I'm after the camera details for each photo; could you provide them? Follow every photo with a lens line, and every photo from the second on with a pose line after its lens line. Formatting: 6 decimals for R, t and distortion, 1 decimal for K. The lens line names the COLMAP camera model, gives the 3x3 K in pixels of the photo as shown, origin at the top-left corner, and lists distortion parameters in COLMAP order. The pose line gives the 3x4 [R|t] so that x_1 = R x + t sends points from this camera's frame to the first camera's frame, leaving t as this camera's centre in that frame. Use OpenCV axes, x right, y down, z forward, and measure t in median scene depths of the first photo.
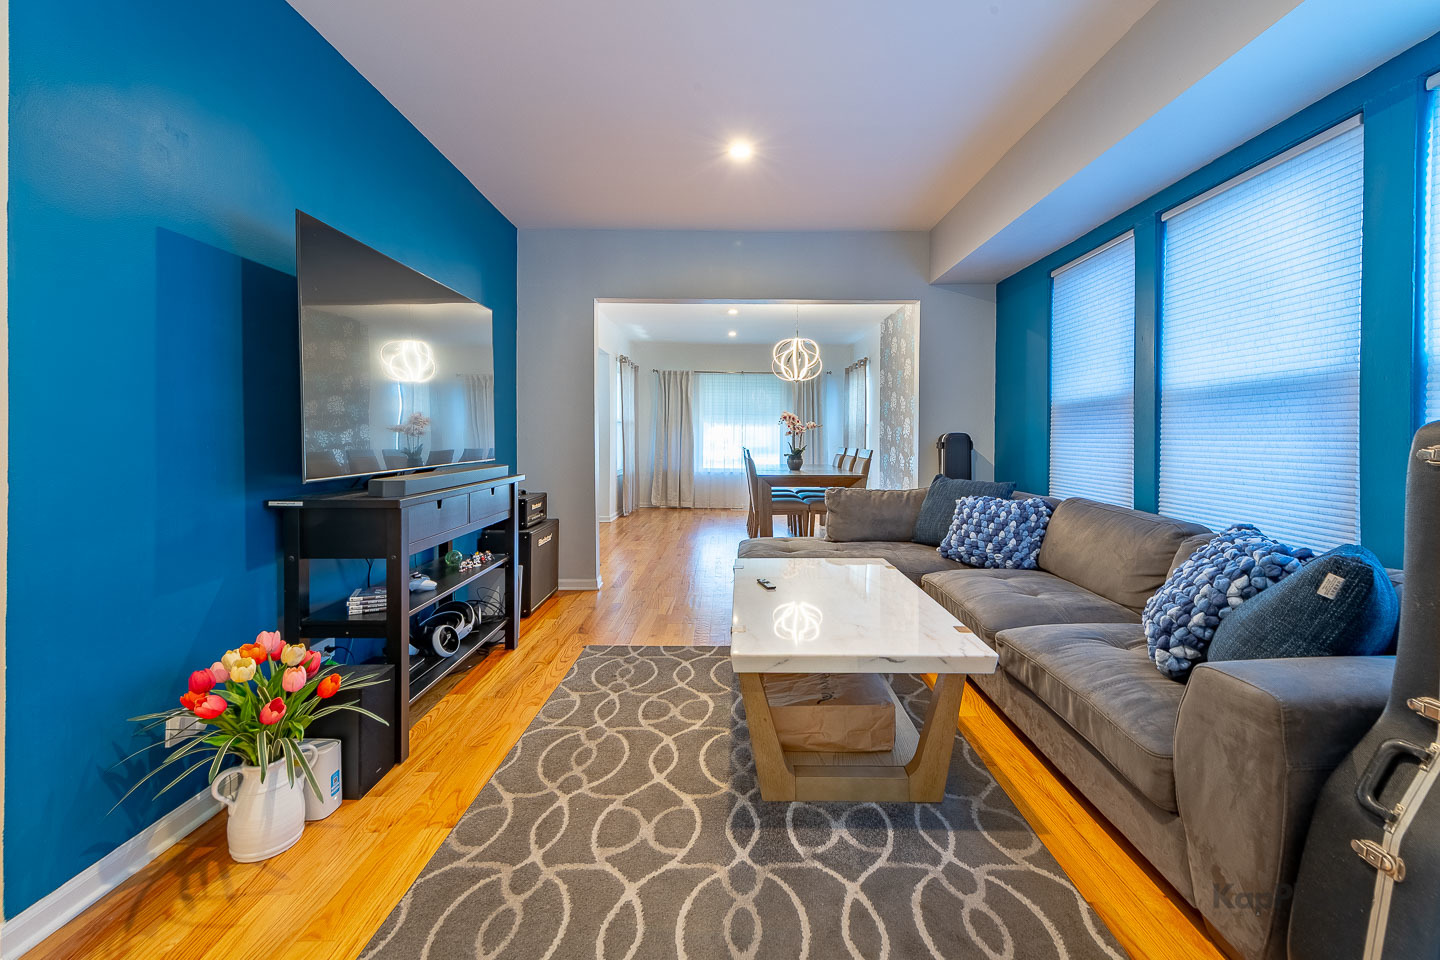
lens RADIAL K [[584.6, 0, 699.5], [0, 584.6, 446.1], [0, 0, 1]] dist [0.012496, -0.002045]
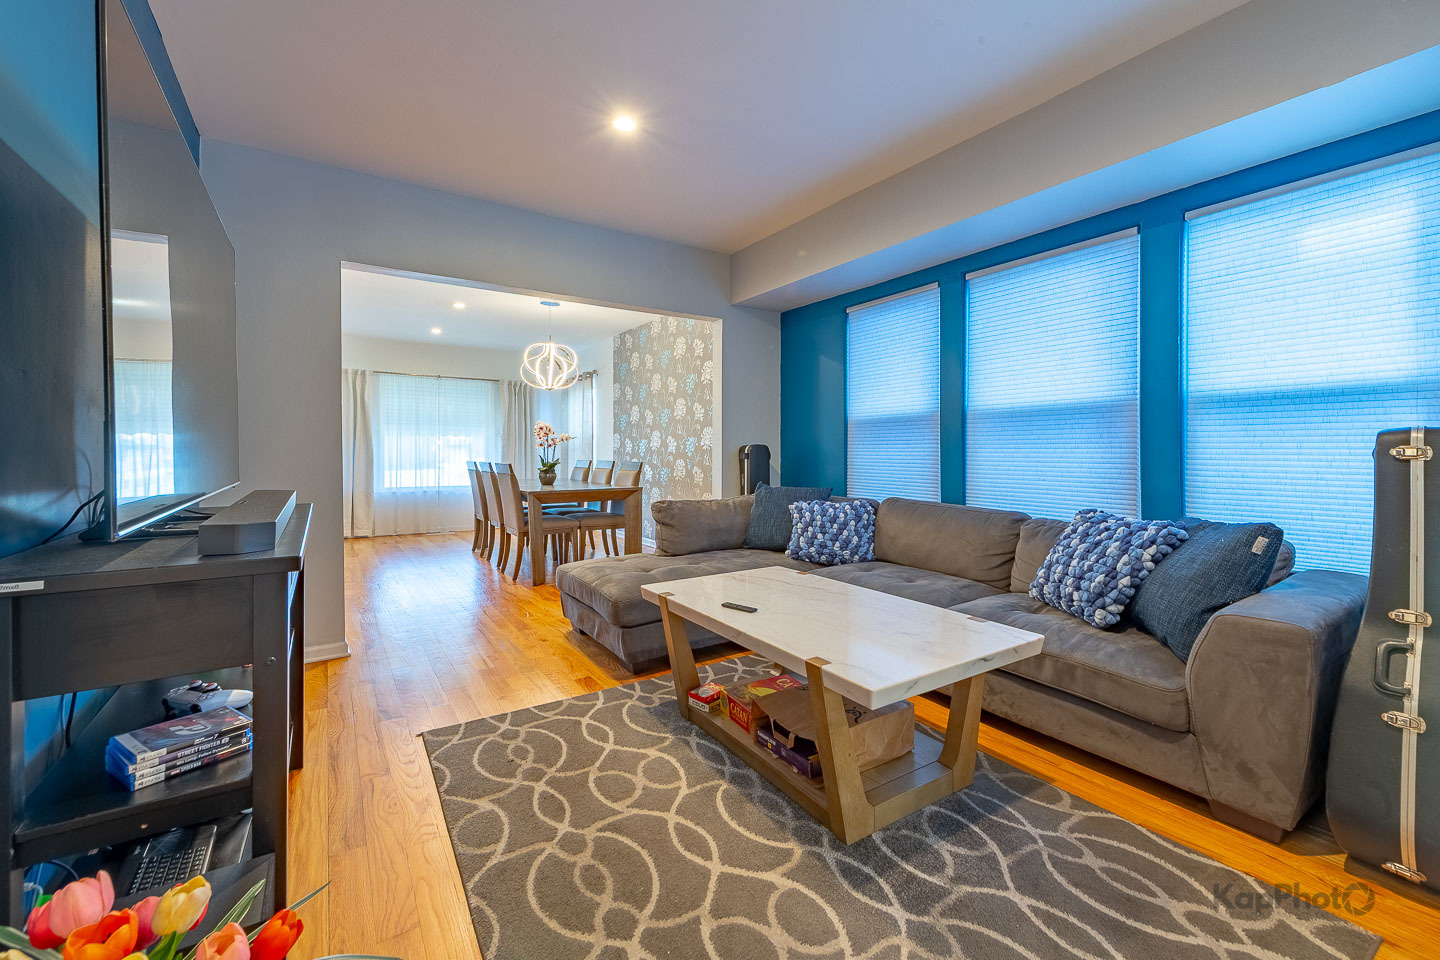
lens RADIAL K [[584.6, 0, 659.8], [0, 584.6, 456.5], [0, 0, 1]] dist [0.012496, -0.002045]
pose [[0.831698, -0.006810, 0.555186, -0.578805], [0.011347, 0.999924, -0.004733, 0.005405], [-0.555112, 0.010236, 0.831713, 0.366914]]
